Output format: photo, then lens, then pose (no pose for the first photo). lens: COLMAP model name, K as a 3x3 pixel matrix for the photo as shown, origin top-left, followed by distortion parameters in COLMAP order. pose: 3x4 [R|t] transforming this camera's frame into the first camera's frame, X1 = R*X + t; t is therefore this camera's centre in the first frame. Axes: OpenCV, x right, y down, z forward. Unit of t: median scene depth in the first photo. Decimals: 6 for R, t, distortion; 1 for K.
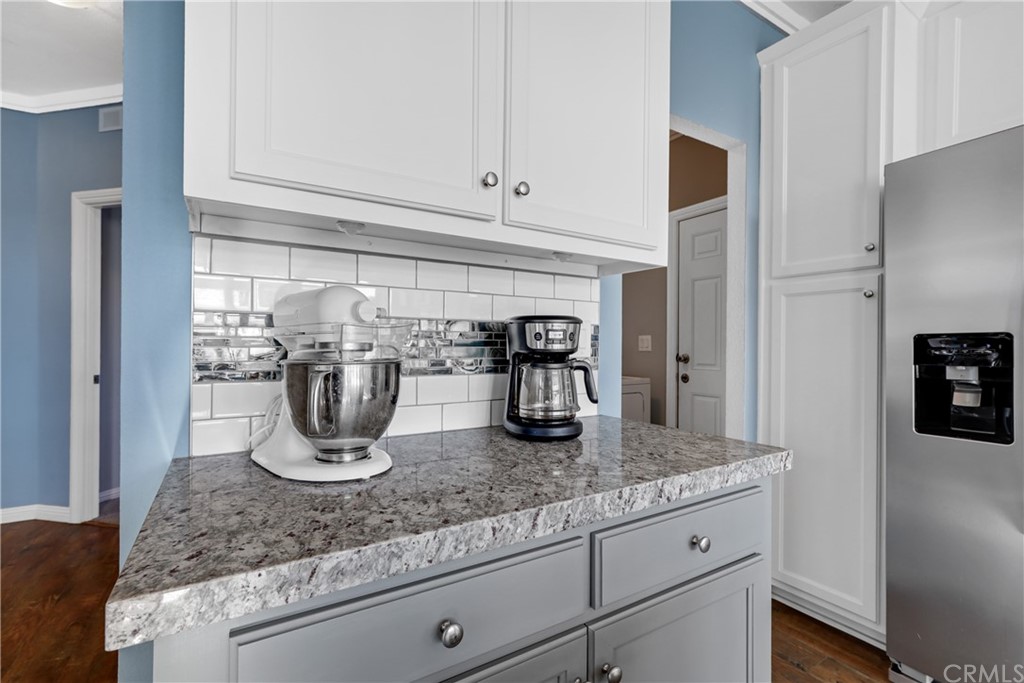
lens RADIAL K [[460.8, 0, 512.0], [0, 460.8, 341.5], [0, 0, 1]] dist [-0.012278, -0.000035]
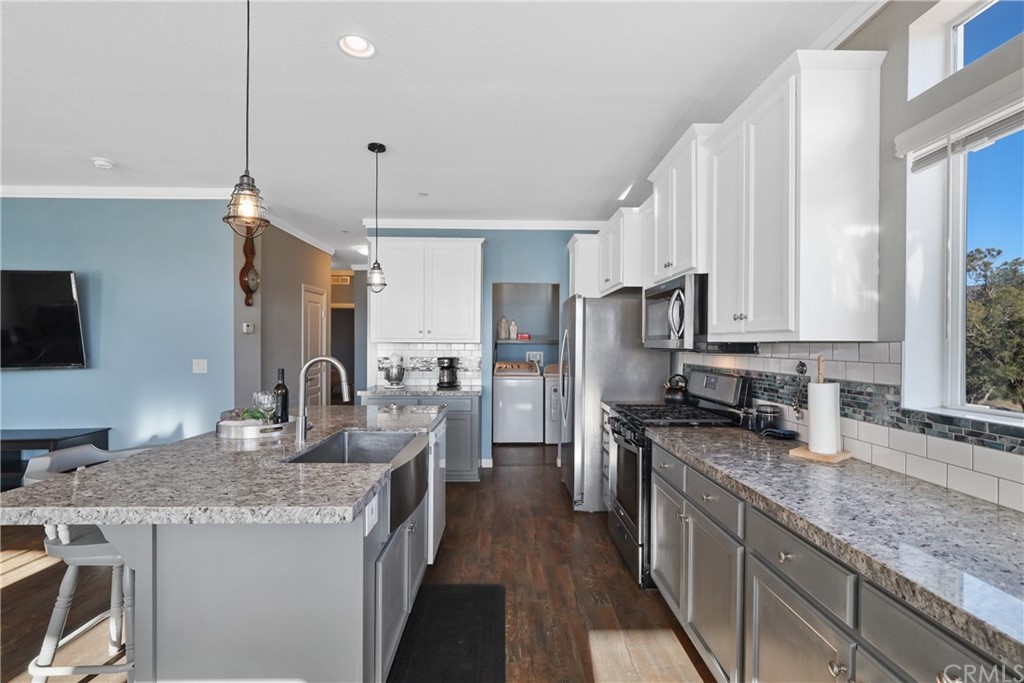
lens RADIAL K [[460.8, 0, 512.0], [0, 460.8, 341.5], [0, 0, 1]] dist [-0.012278, -0.000035]
pose [[0.857331, -0.002279, -0.514760, 2.600061], [0.001709, 0.999997, -0.001581, -0.184252], [0.514763, 0.000476, 0.857333, -2.120510]]
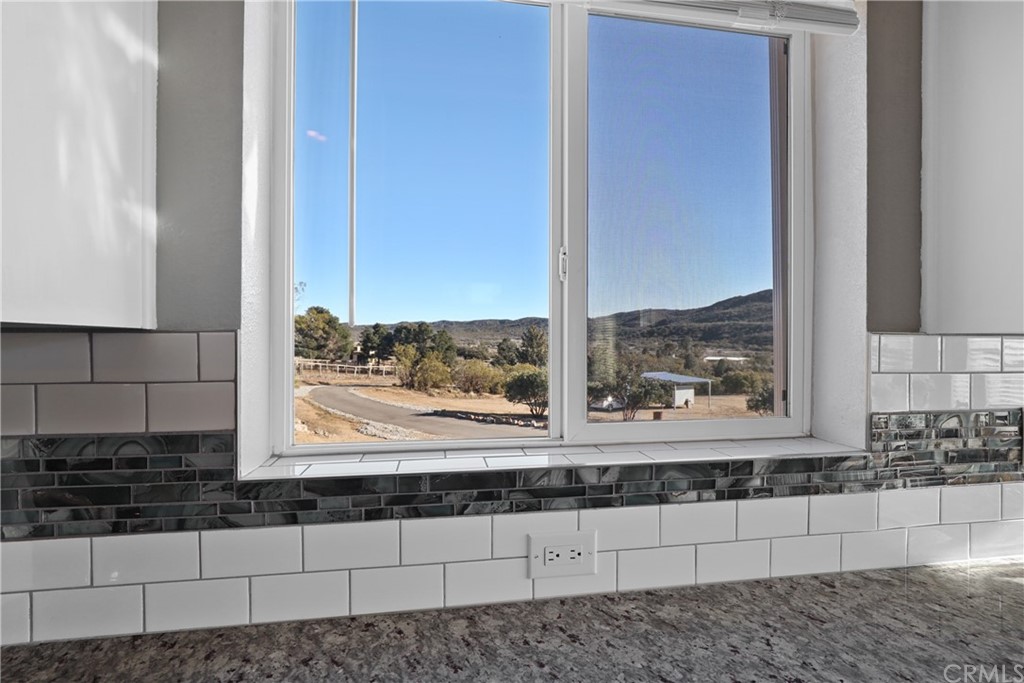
lens RADIAL K [[460.8, 0, 512.0], [0, 460.8, 341.5], [0, 0, 1]] dist [-0.012278, -0.000035]
pose [[0.392426, -0.003064, 0.919778, 2.487056], [-0.005716, 0.999967, 0.005770, -0.176587], [-0.919766, -0.007522, 0.392396, -1.002859]]
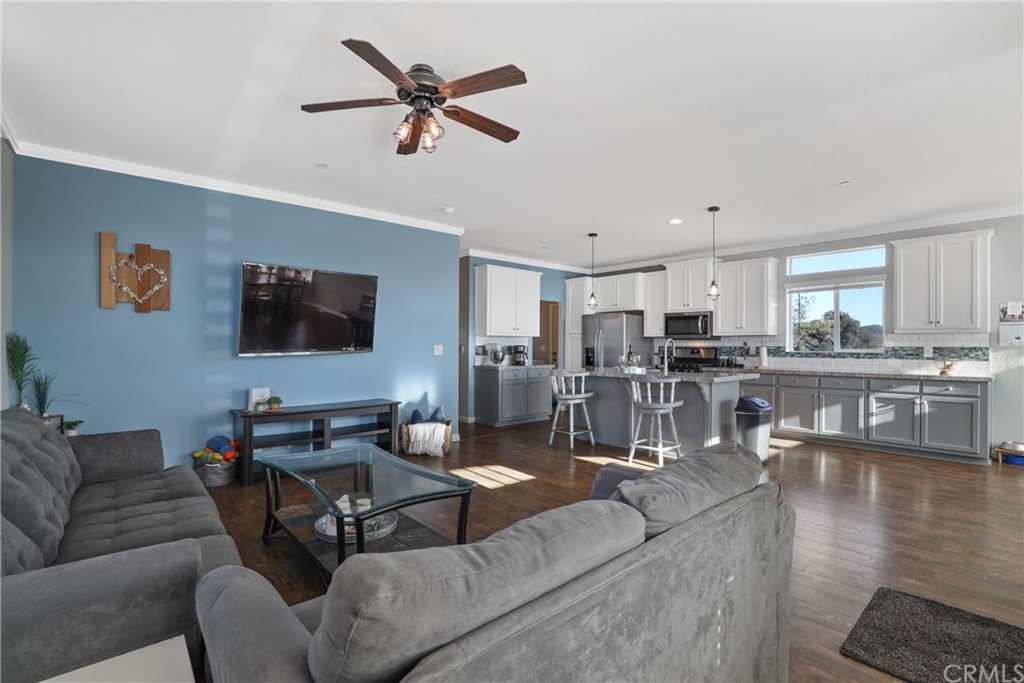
lens RADIAL K [[460.8, 0, 512.0], [0, 460.8, 341.5], [0, 0, 1]] dist [-0.012278, -0.000035]
pose [[0.989303, 0.002890, 0.145847, -0.937875], [-0.002718, 0.999995, -0.001376, -0.100643], [-0.145850, 0.000965, 0.989306, -5.143156]]
